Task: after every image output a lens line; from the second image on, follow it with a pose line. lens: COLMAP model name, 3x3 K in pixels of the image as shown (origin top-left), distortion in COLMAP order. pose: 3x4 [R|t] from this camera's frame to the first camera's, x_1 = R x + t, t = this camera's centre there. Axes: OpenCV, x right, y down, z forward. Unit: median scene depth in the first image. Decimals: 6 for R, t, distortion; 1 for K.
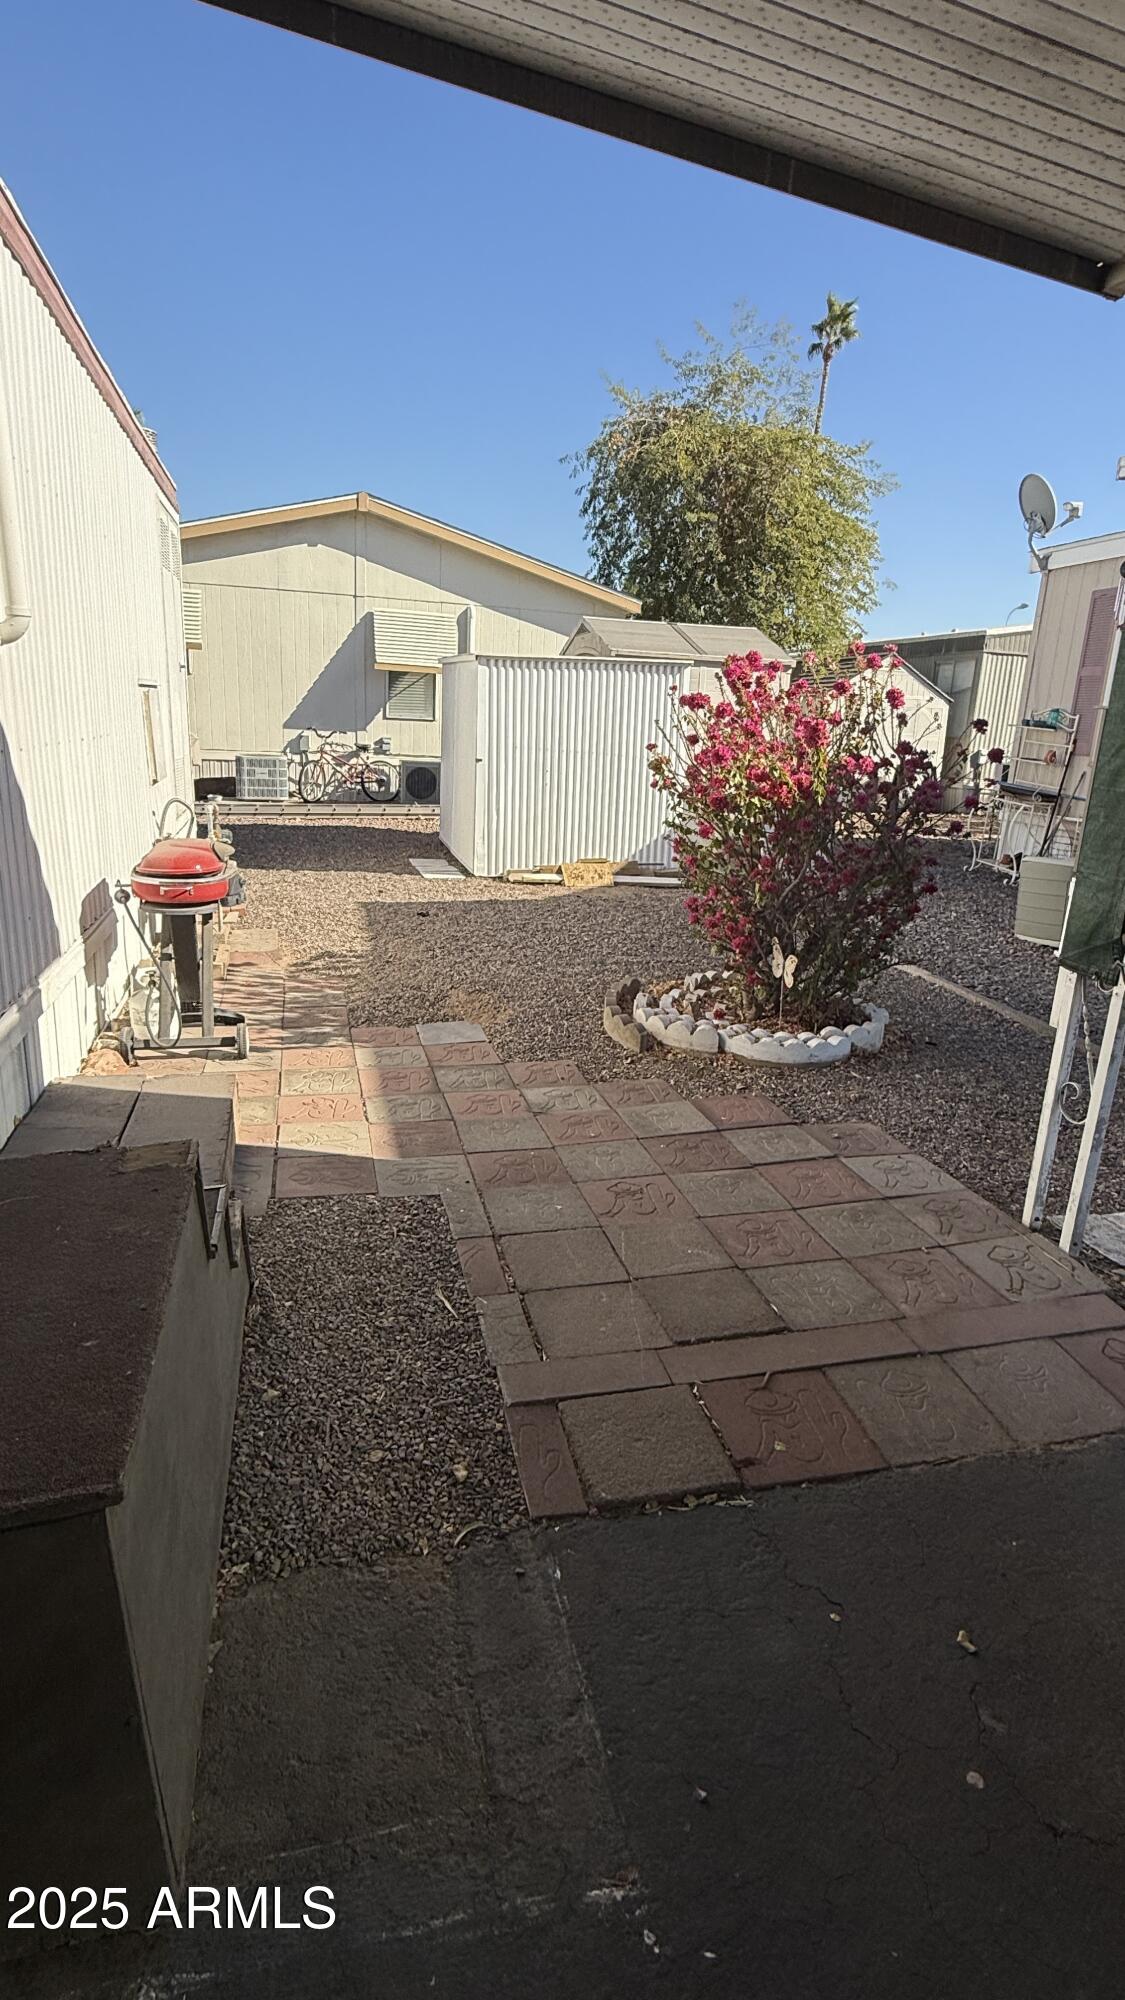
lens RADIAL K [[1022.7, 0, 562.5], [0, 1022.7, 1000.0], [0, 0, 1]] dist [0.000841, -0.000428]
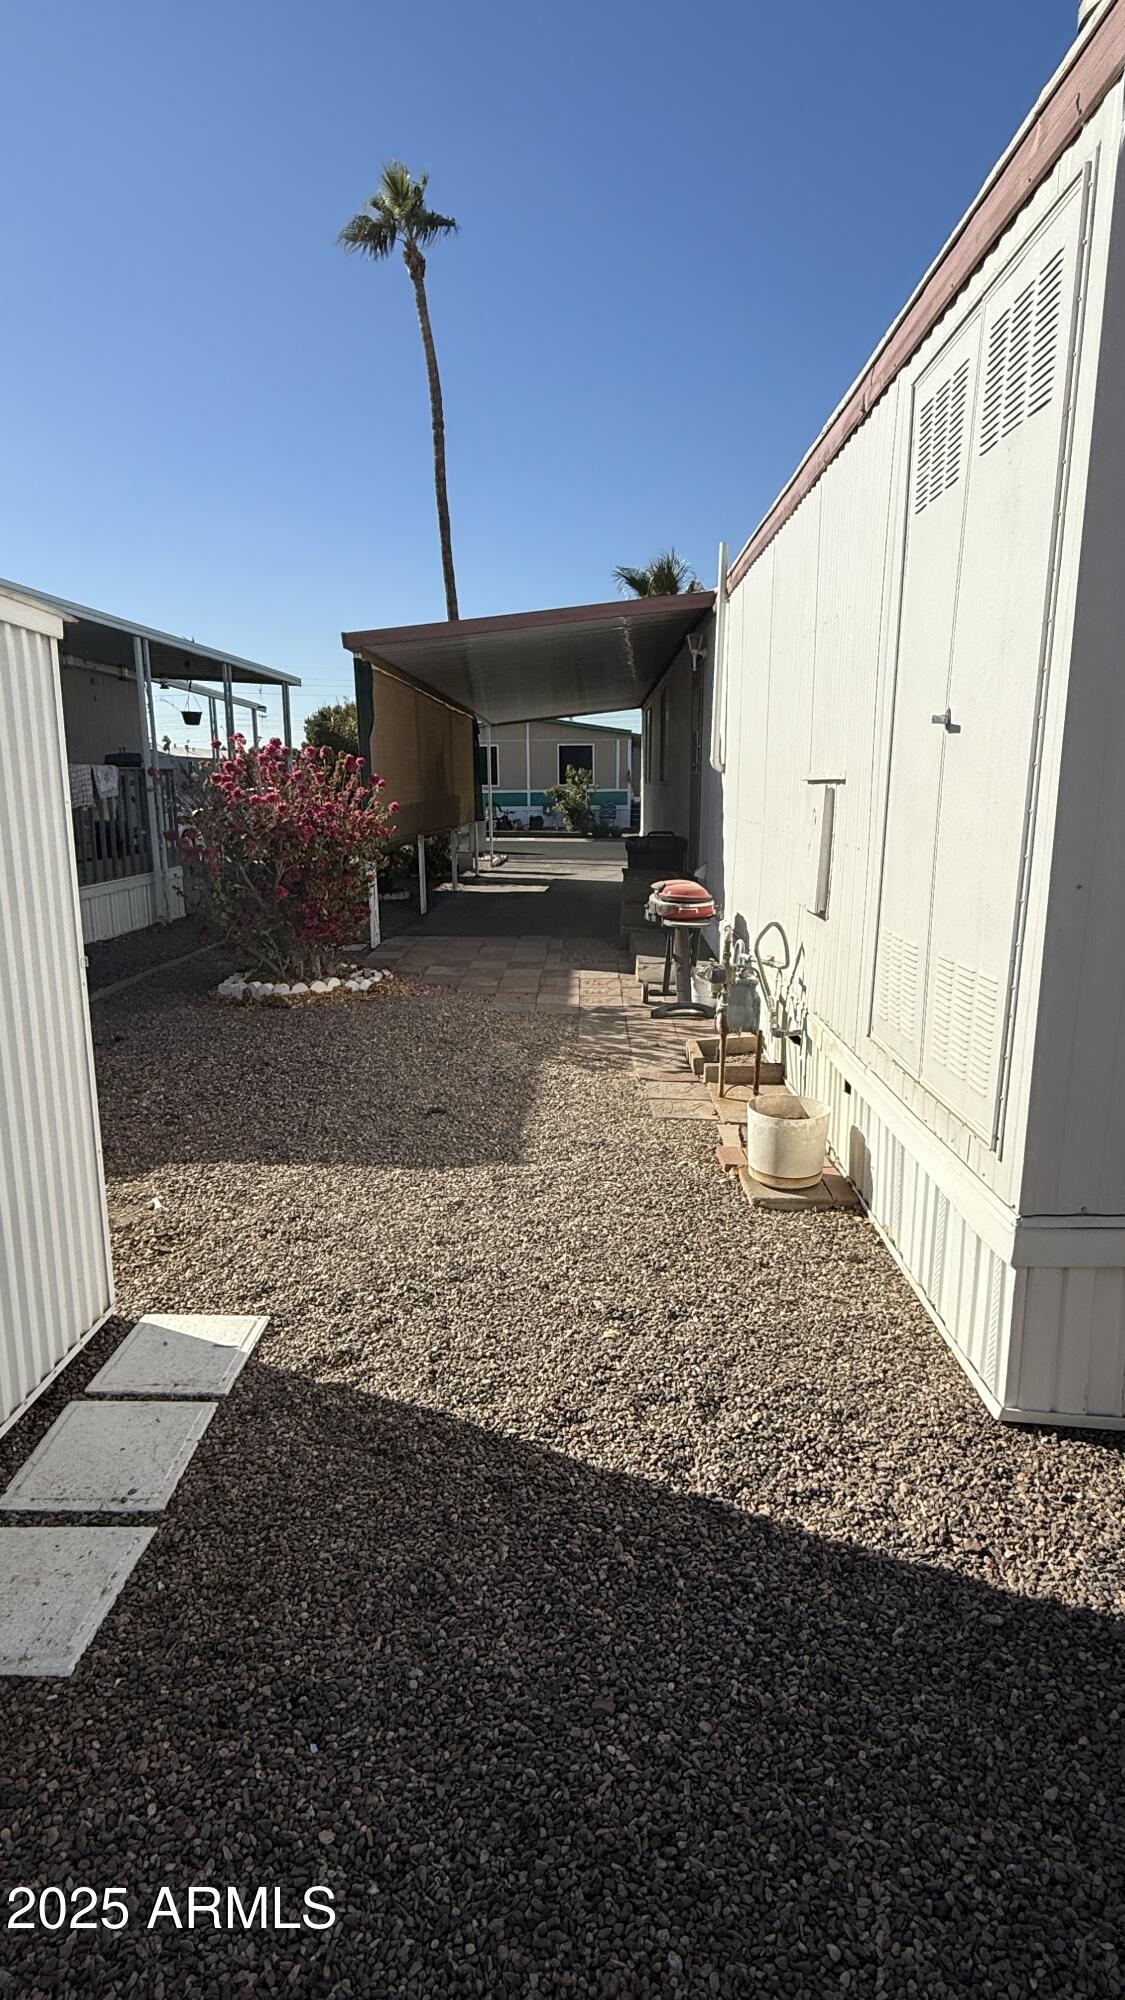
lens RADIAL K [[1022.7, 0, 562.5], [0, 1022.7, 1000.0], [0, 0, 1]] dist [0.000841, -0.000428]
pose [[-0.964345, -0.098037, 0.245820, -0.518513], [0.028361, 0.885222, 0.464303, -0.634861], [-0.263125, 0.454720, -0.850879, 2.147775]]
